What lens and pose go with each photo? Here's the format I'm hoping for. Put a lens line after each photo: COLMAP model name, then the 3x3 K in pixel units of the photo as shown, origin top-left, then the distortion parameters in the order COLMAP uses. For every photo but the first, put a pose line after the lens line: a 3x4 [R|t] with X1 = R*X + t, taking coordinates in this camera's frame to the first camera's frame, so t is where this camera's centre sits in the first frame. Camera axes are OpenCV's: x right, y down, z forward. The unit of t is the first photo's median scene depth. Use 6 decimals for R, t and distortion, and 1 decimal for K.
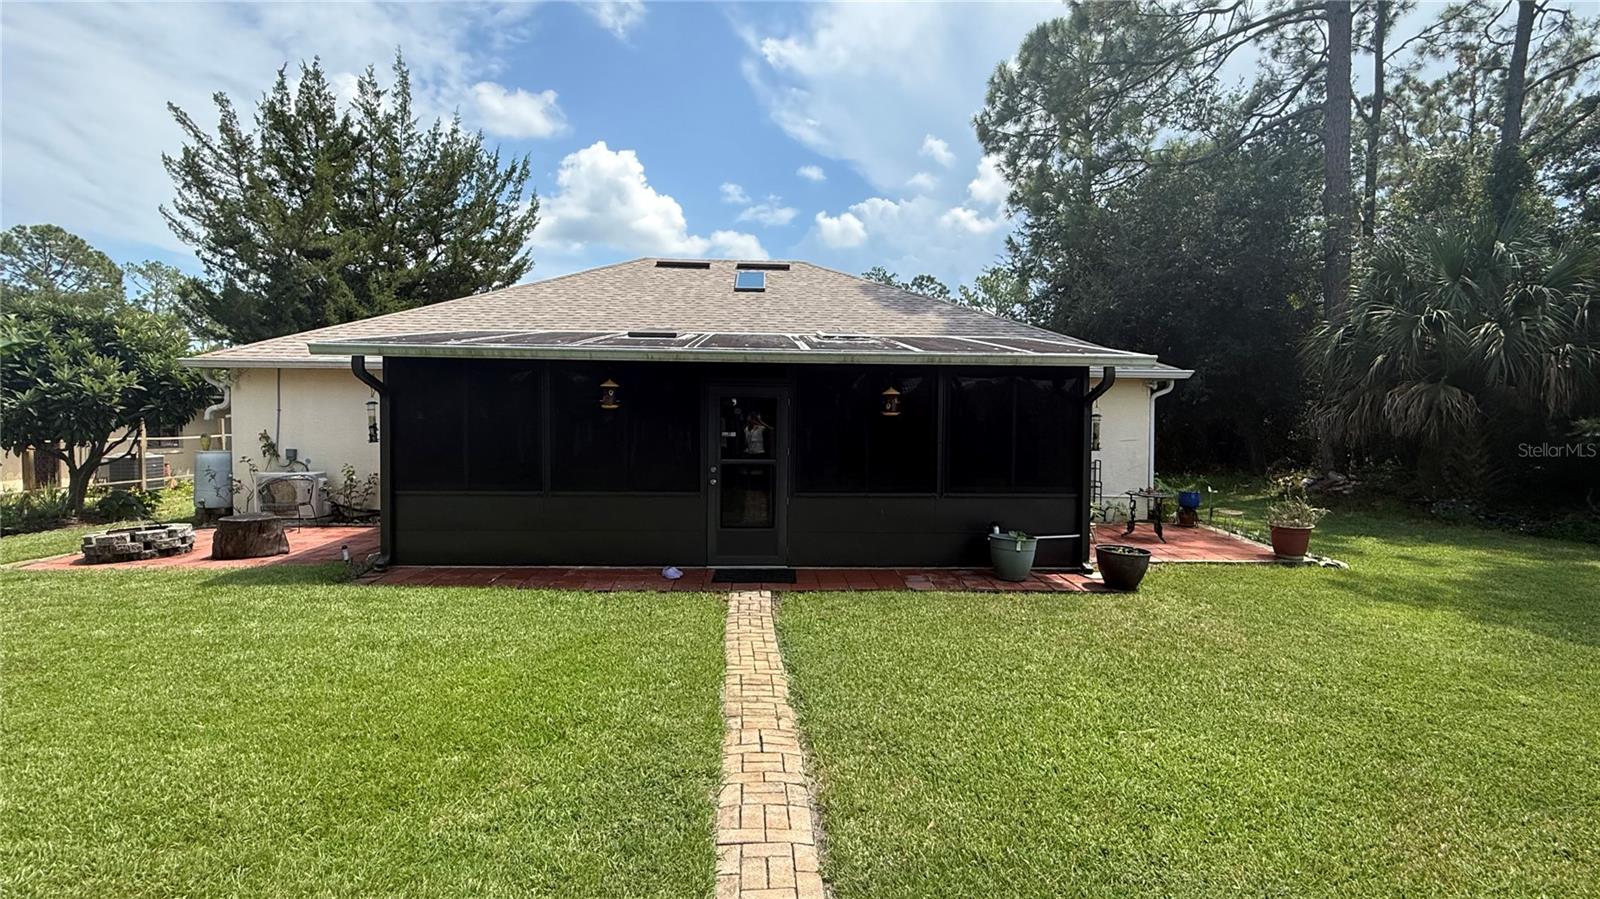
lens RADIAL K [[741.2, 0, 799.8], [0, 741.2, 443.2], [0, 0, 1]] dist [-0.003454, 0.000631]
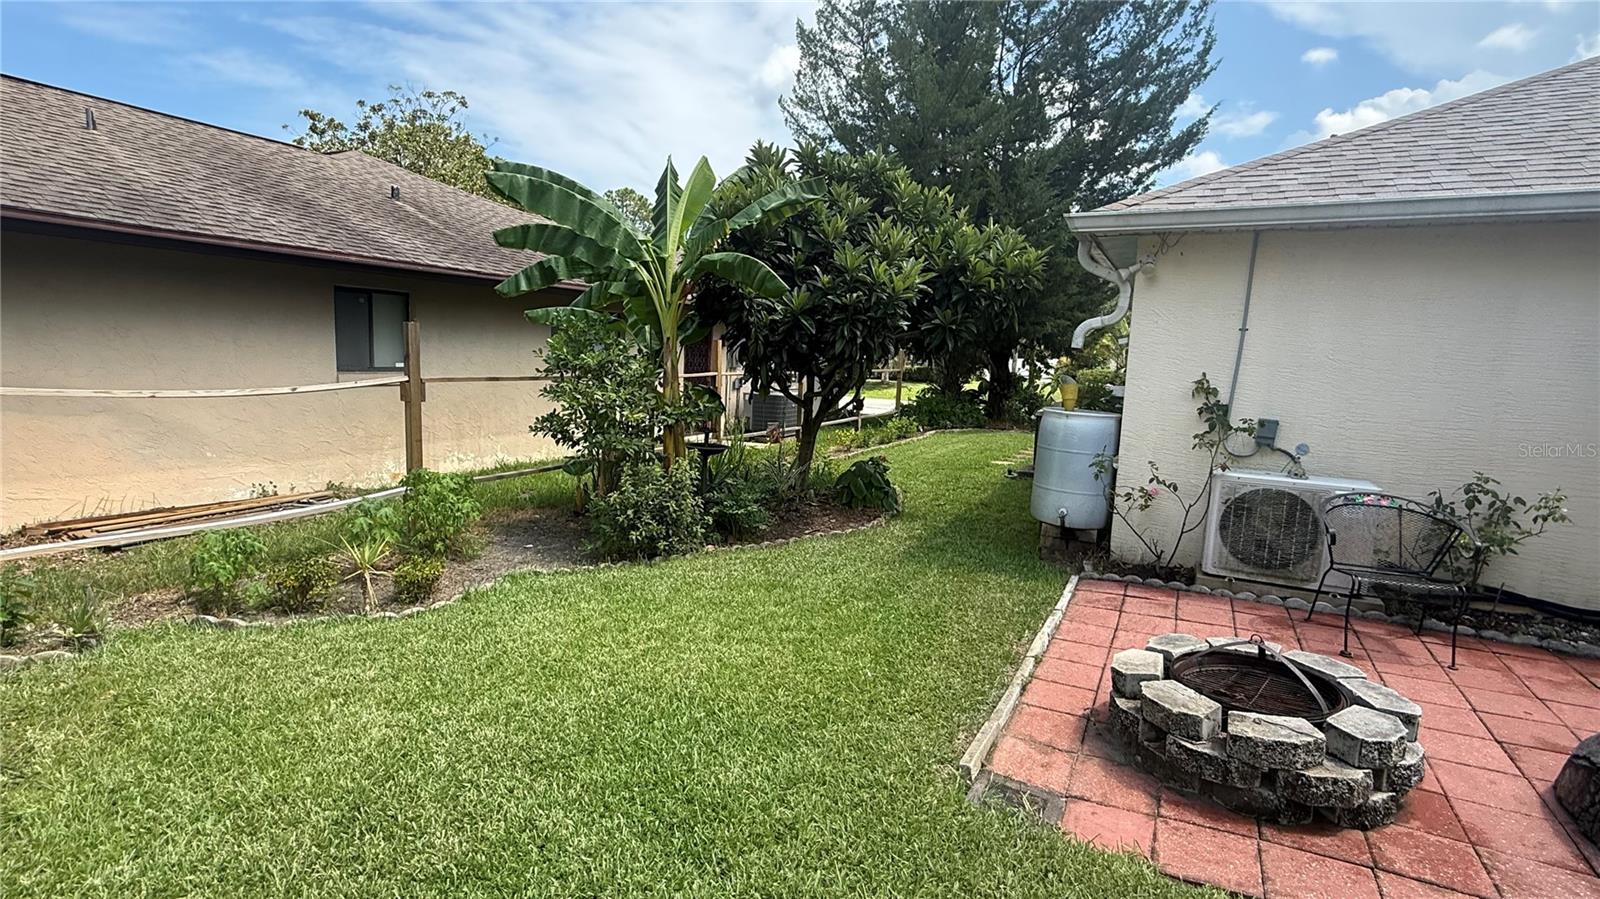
lens RADIAL K [[742.4, 0, 797.5], [0, 742.4, 445.7], [0, 0, 1]] dist [0.001128, 0.000308]
pose [[0.854187, 0.090767, -0.511983, -0.387939], [-0.048904, 0.994305, 0.094684, -0.002670], [0.517662, -0.055839, 0.853761, 0.265469]]
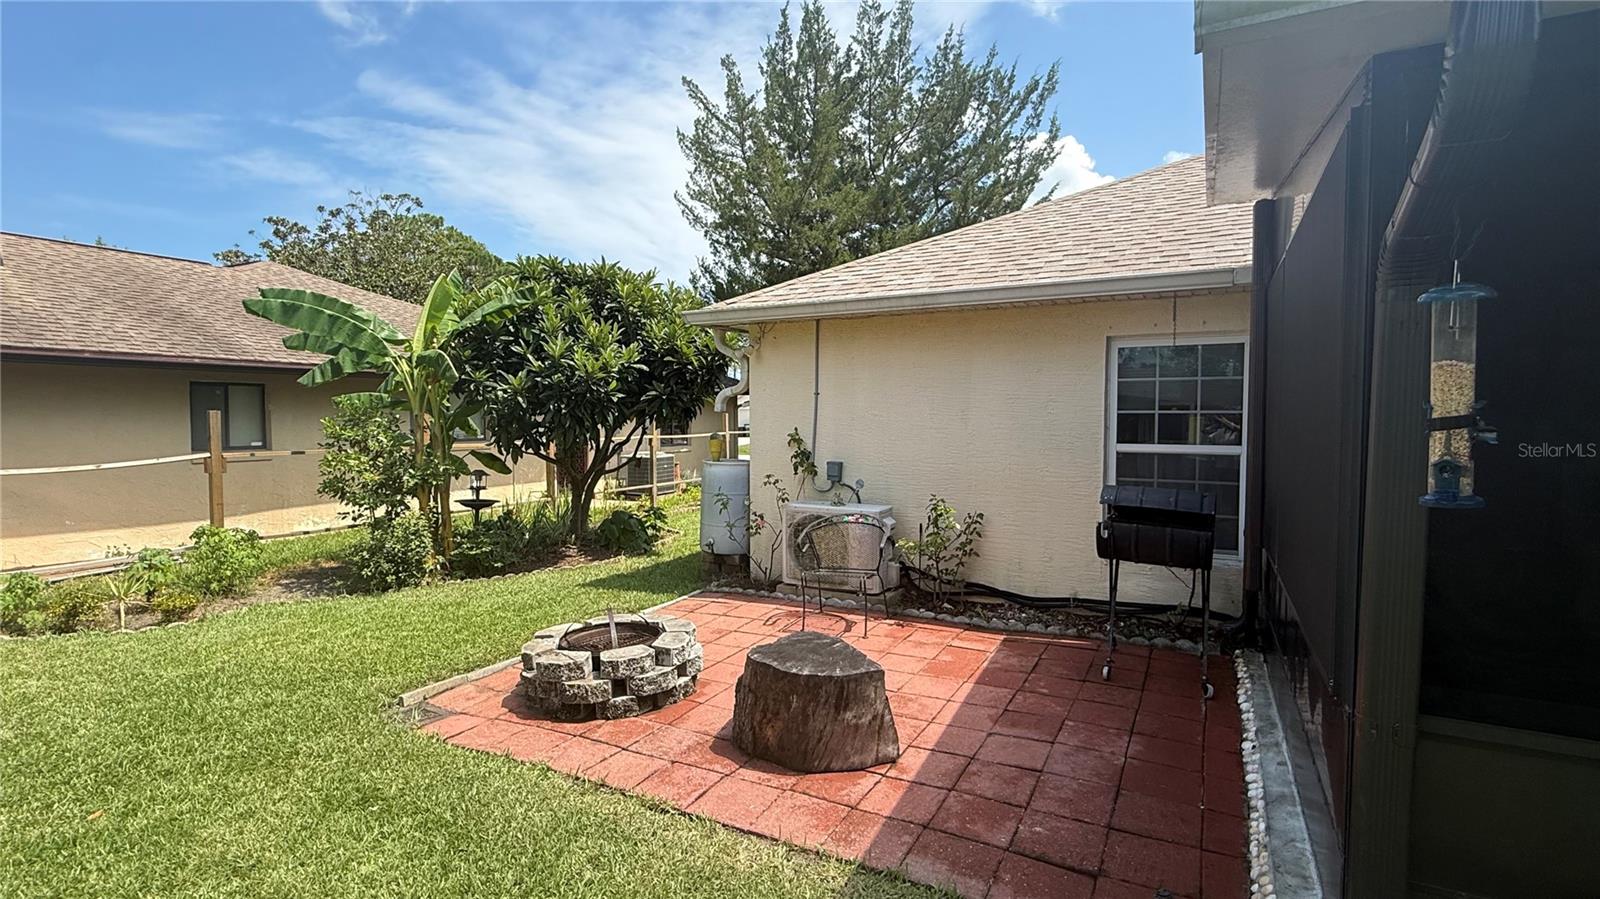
lens RADIAL K [[741.2, 0, 799.8], [0, 741.2, 443.2], [0, 0, 1]] dist [-0.003454, 0.000631]
pose [[0.850959, 0.014105, -0.525043, -0.228127], [-0.011301, 0.999900, 0.008546, -0.006141], [0.525111, -0.001338, 0.851033, 0.277860]]
